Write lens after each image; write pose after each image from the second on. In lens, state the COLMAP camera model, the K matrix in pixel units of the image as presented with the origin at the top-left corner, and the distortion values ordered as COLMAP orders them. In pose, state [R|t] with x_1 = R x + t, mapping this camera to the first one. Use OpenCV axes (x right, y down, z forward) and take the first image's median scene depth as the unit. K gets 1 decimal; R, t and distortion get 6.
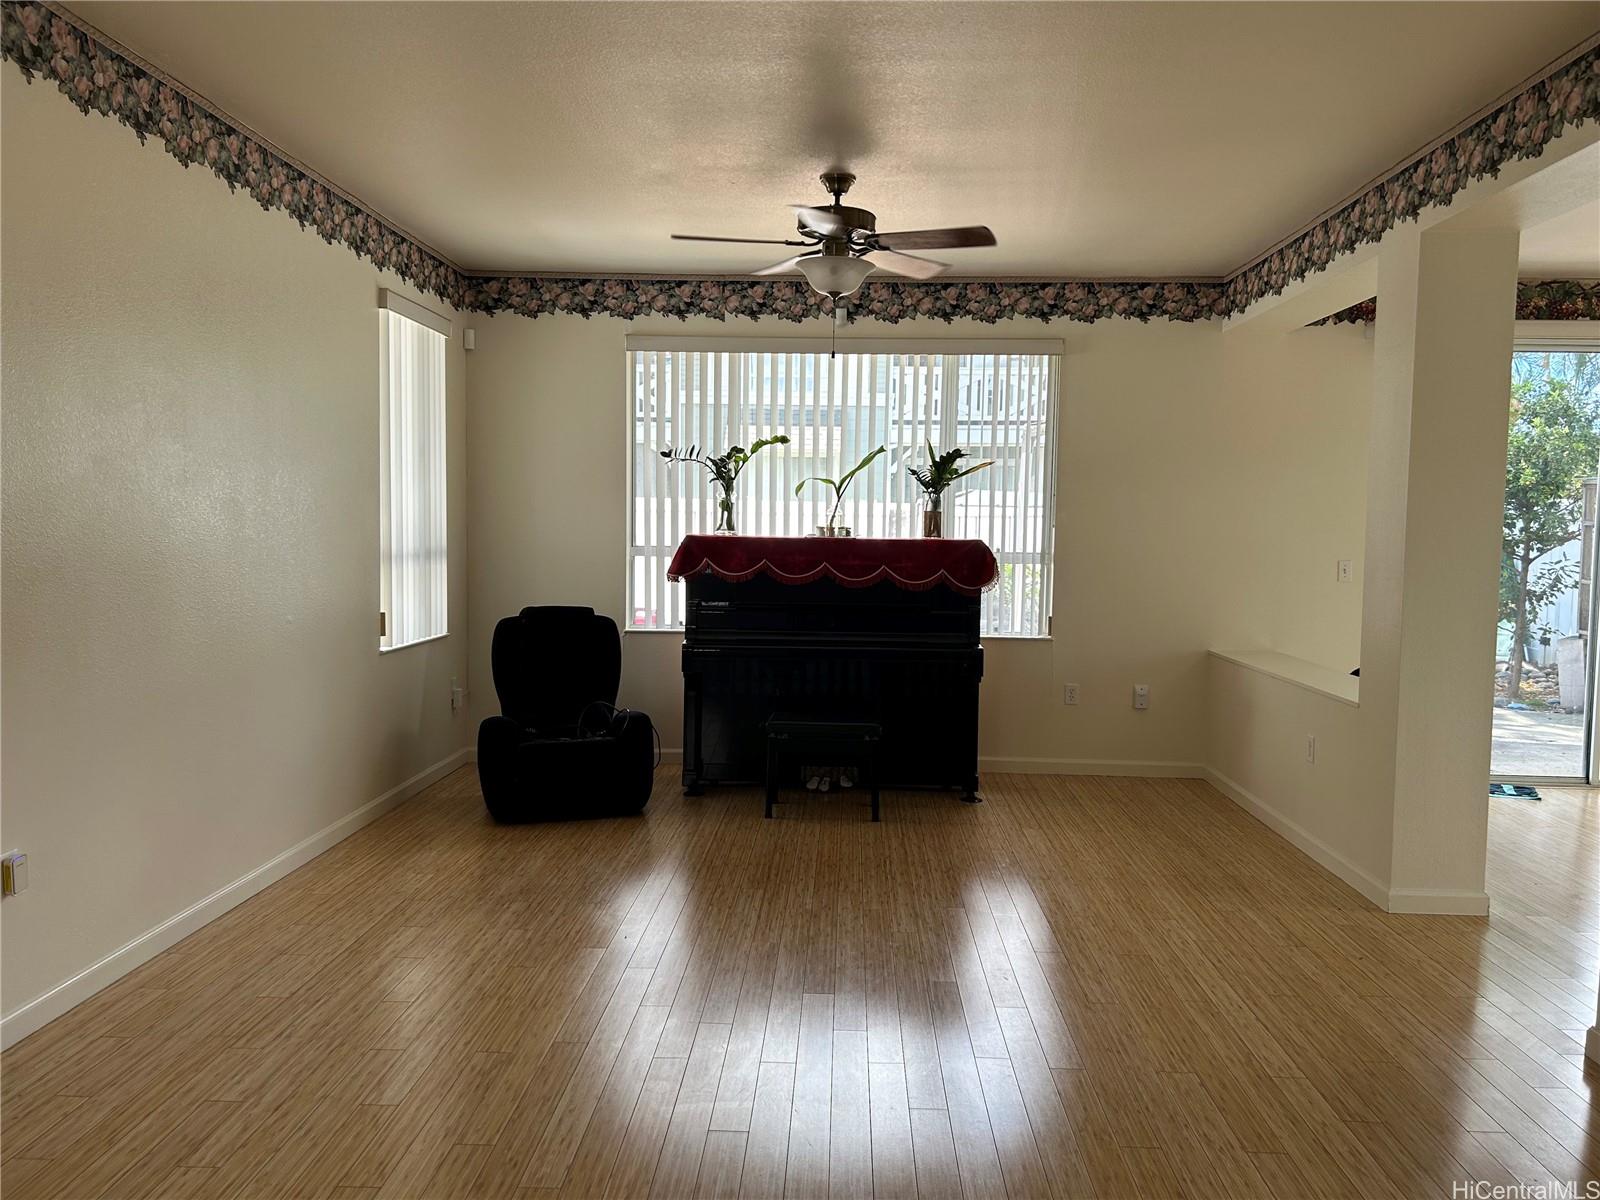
lens RADIAL K [[1206.1, 0, 798.9], [0, 1206.1, 609.6], [0, 0, 1]] dist [0.015280, 0.006492]
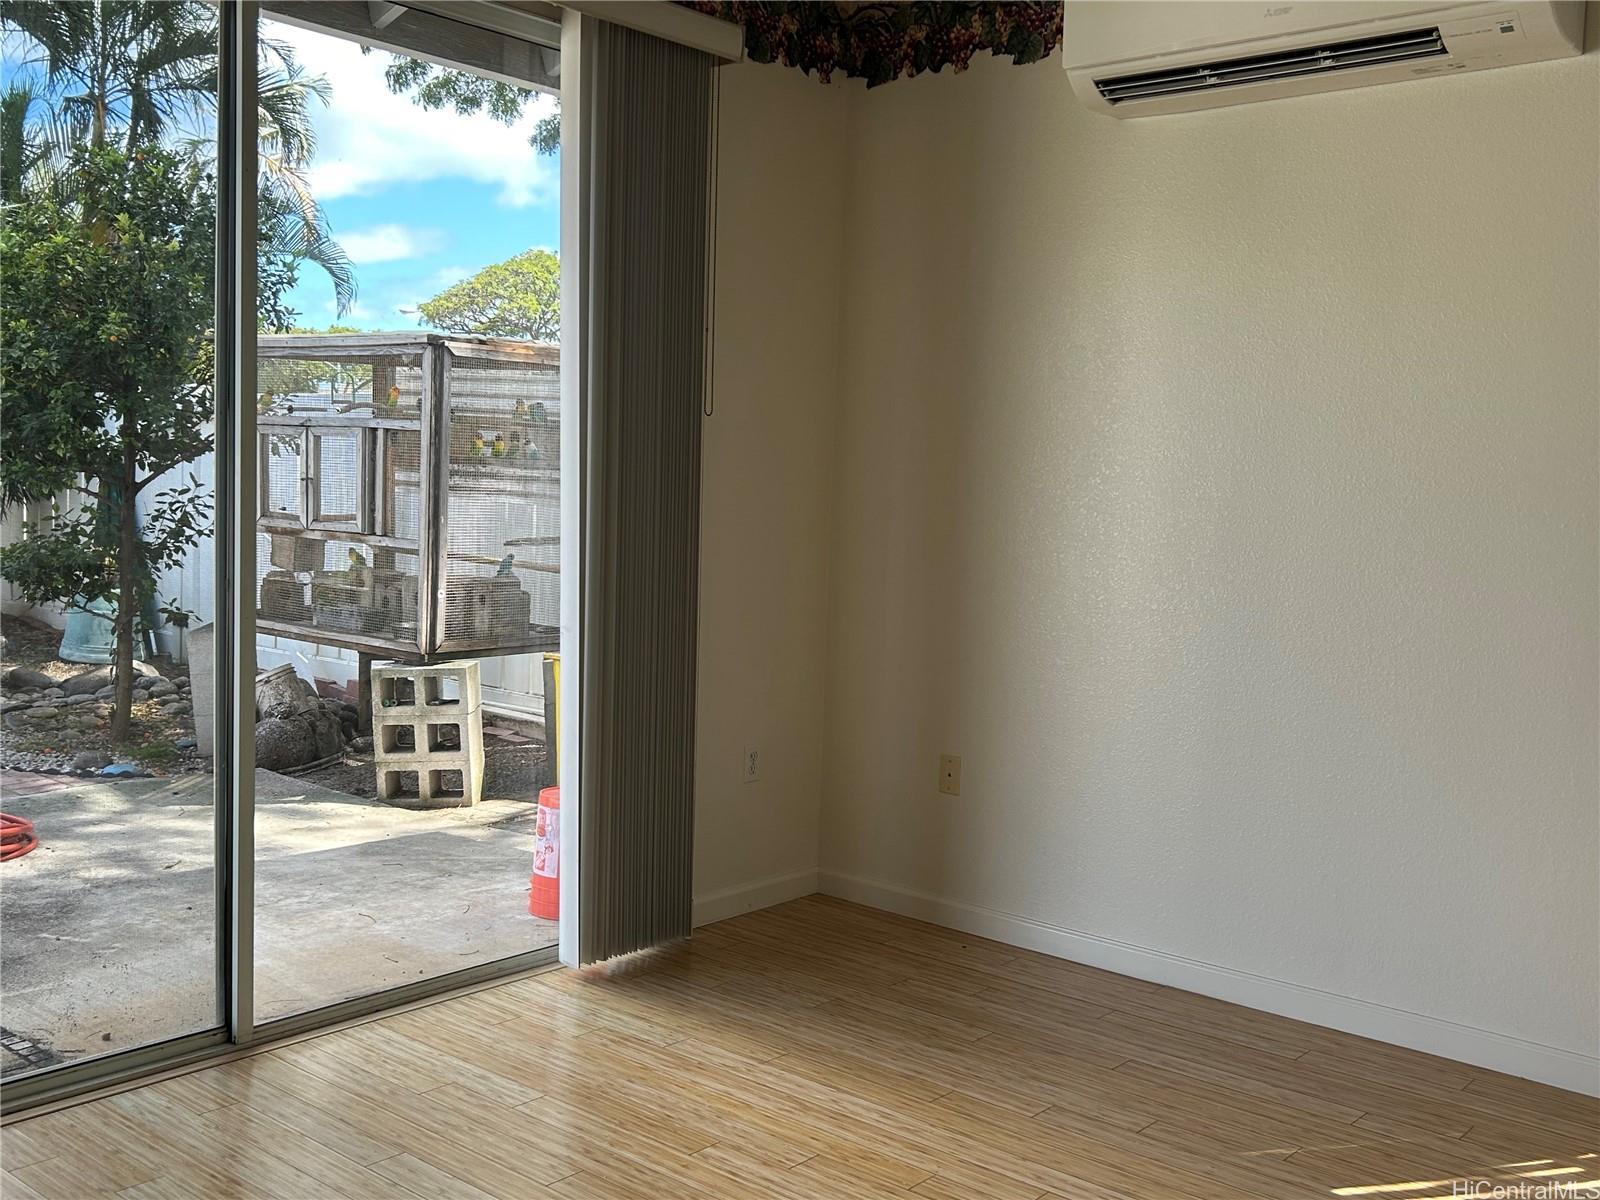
lens RADIAL K [[1587.4, 0, 800.8], [0, 1587.4, 603.7], [0, 0, 1]] dist [0.019319, 0.000000]
pose [[0.616466, -0.058158, 0.785231, 0.217459], [0.037174, 0.998306, 0.044755, -0.008764], [-0.786503, 0.001600, 0.617584, 0.317253]]
